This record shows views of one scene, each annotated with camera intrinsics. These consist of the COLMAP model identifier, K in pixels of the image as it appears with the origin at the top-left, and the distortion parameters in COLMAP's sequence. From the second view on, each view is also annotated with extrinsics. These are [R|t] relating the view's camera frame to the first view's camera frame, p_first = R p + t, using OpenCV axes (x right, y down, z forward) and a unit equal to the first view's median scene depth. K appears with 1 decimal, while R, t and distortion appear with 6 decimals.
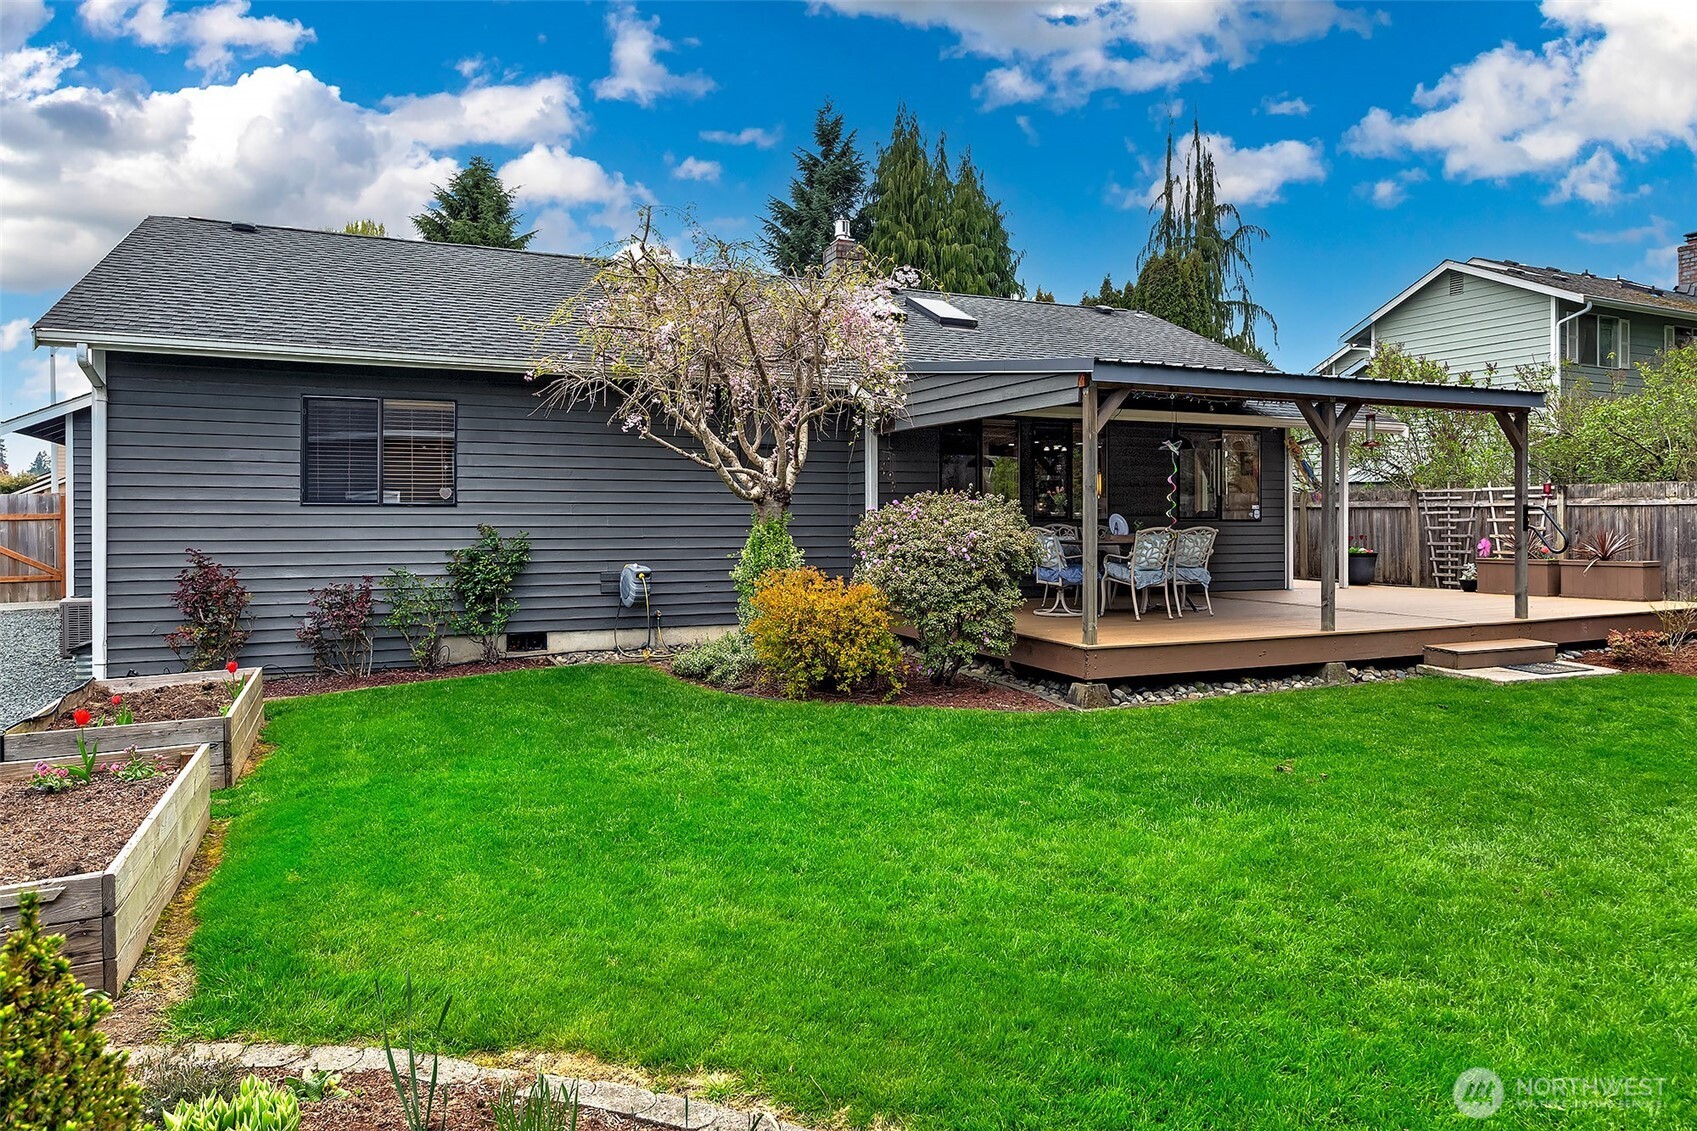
lens RADIAL K [[1065.0, 0, 849.6], [0, 1065.0, 511.4], [0, 0, 1]] dist [0.000146, -0.000049]
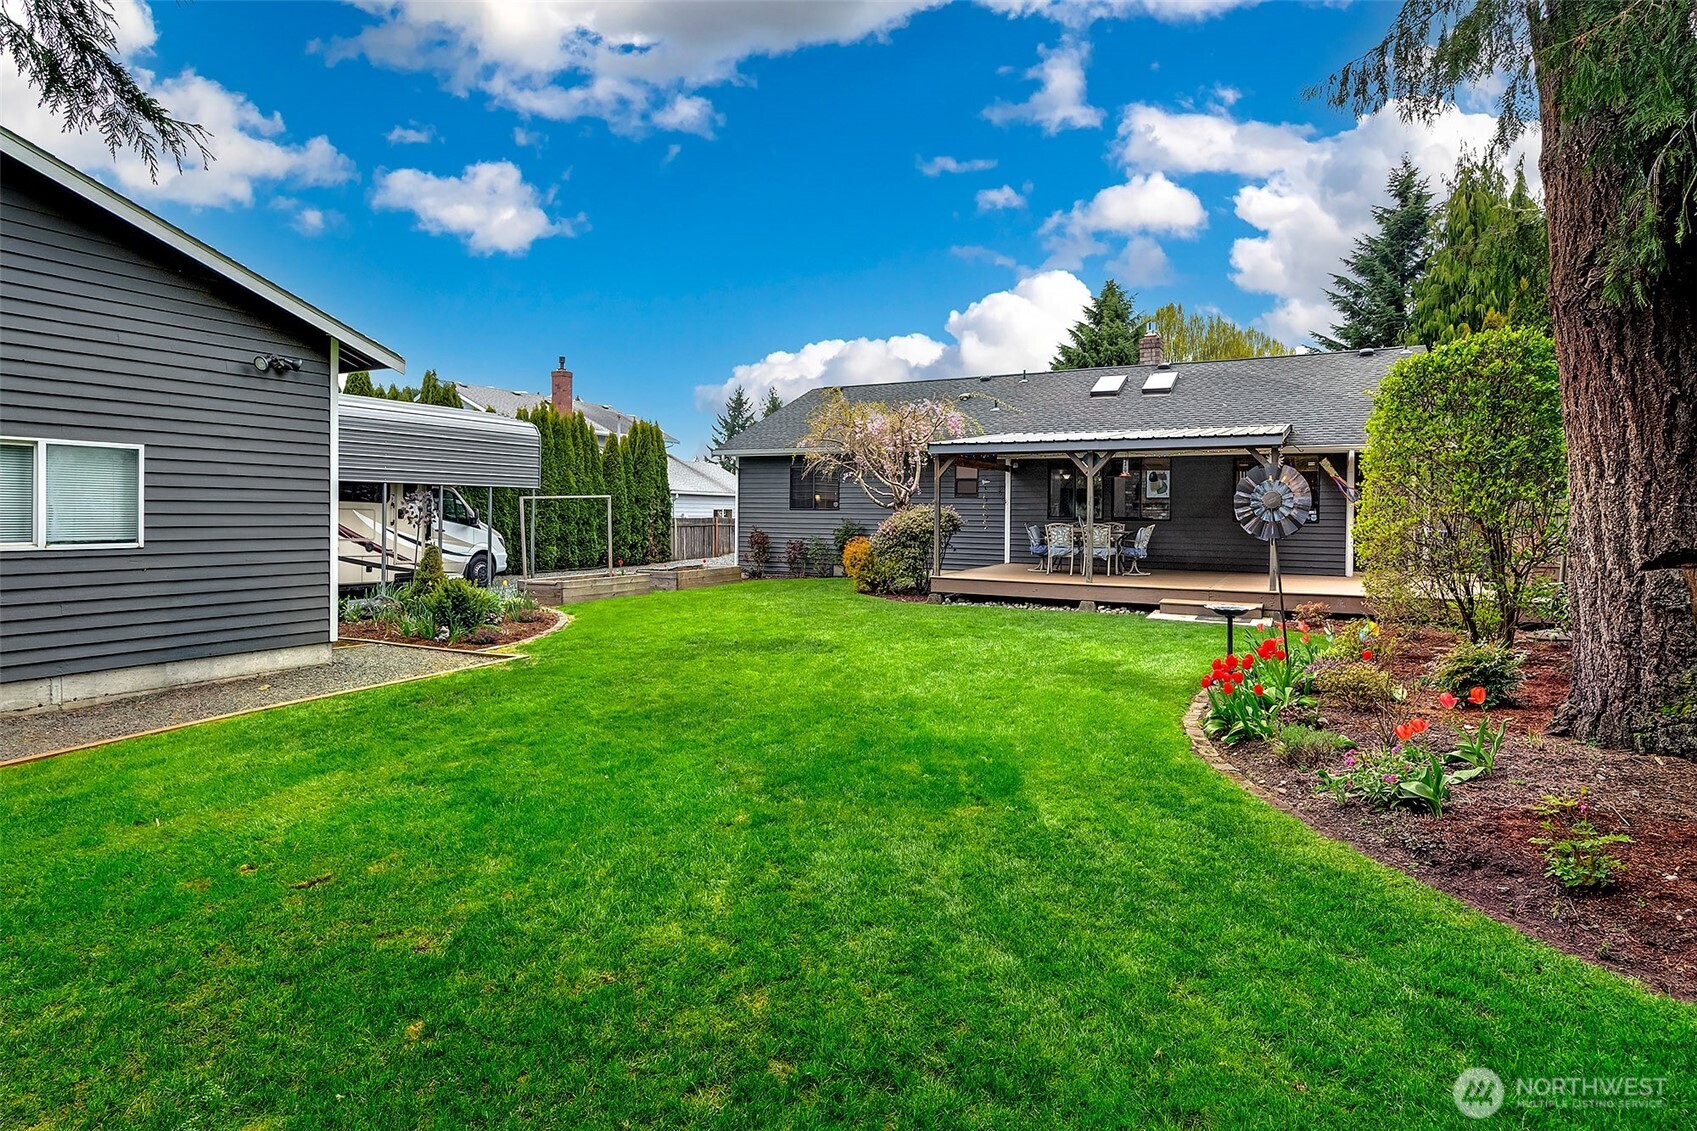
lens RADIAL K [[858.3, 0, 848.3], [0, 858.3, 514.4], [0, 0, 1]] dist [0.000079, 0.000017]
pose [[0.611392, 0.008100, -0.791286, 1.192838], [-0.004258, 0.999967, 0.006946, -0.008900], [0.791316, -0.000877, 0.611406, -0.159673]]
